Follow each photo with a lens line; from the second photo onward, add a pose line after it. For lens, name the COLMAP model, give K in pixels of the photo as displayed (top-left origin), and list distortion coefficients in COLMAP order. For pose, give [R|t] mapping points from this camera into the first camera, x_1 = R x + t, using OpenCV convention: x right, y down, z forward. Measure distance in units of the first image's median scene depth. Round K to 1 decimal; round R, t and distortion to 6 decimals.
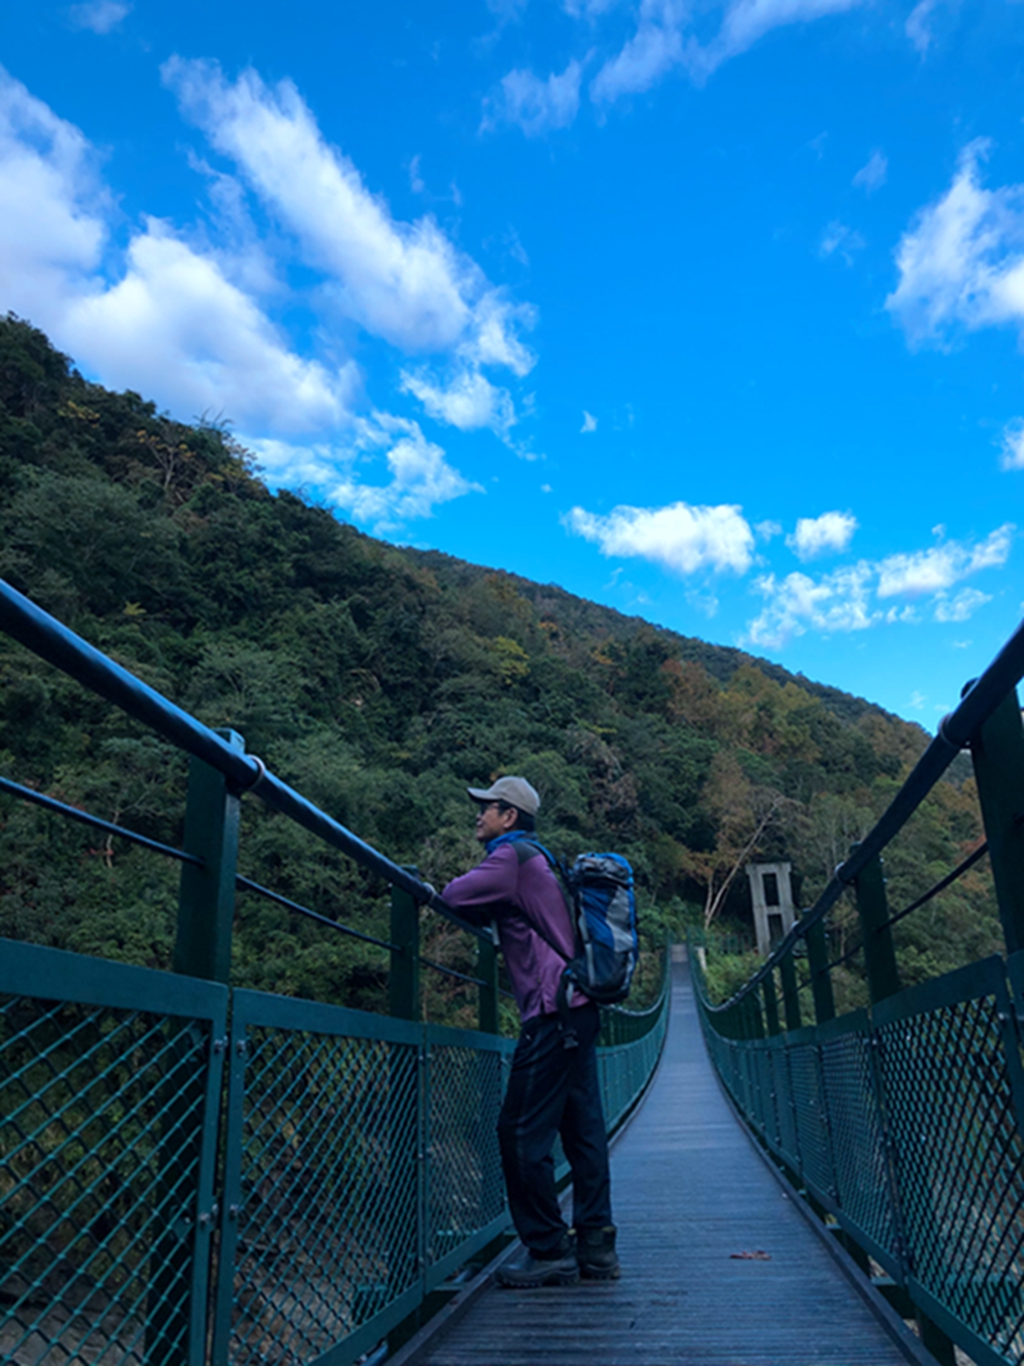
lens RADIAL K [[1137.4, 0, 515.5], [0, 1137.4, 650.4], [0, 0, 1]] dist [0.177460, -0.565425]
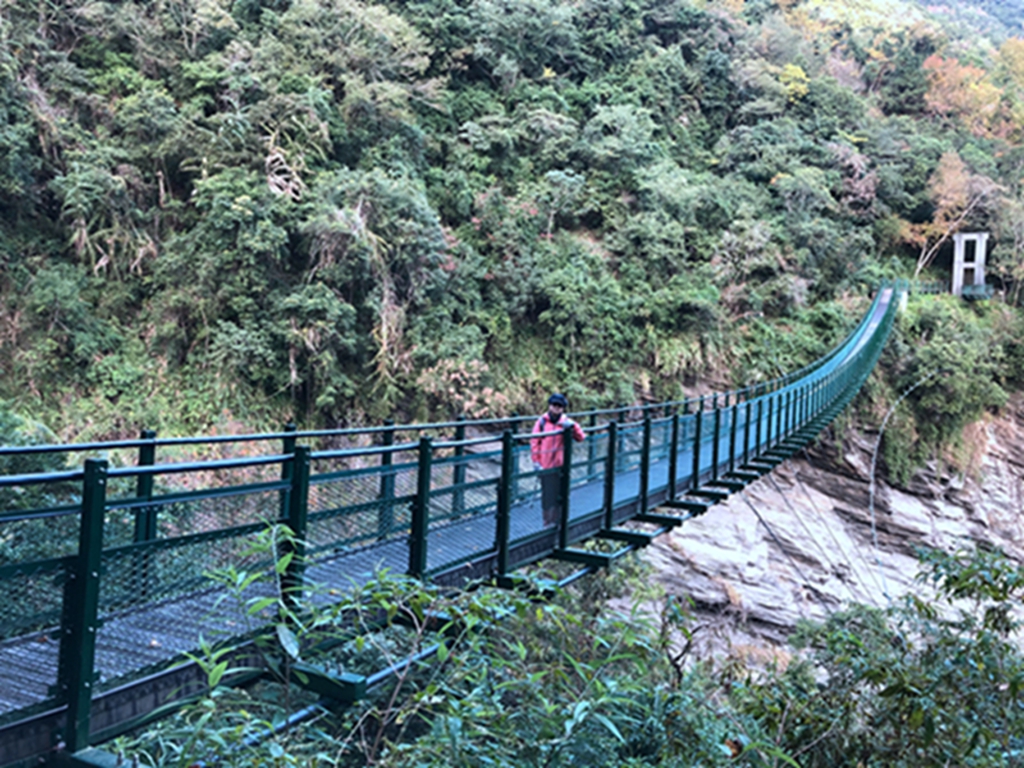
lens RADIAL K [[832.4, 0, 512.0], [0, 832.4, 384.0], [0, 0, 1]] dist [0.006611, 0.010228]
pose [[0.949722, 0.088664, -0.300277, 0.006793], [0.039138, 0.917922, 0.394827, -0.078152], [0.310638, -0.386728, 0.868300, -0.156980]]
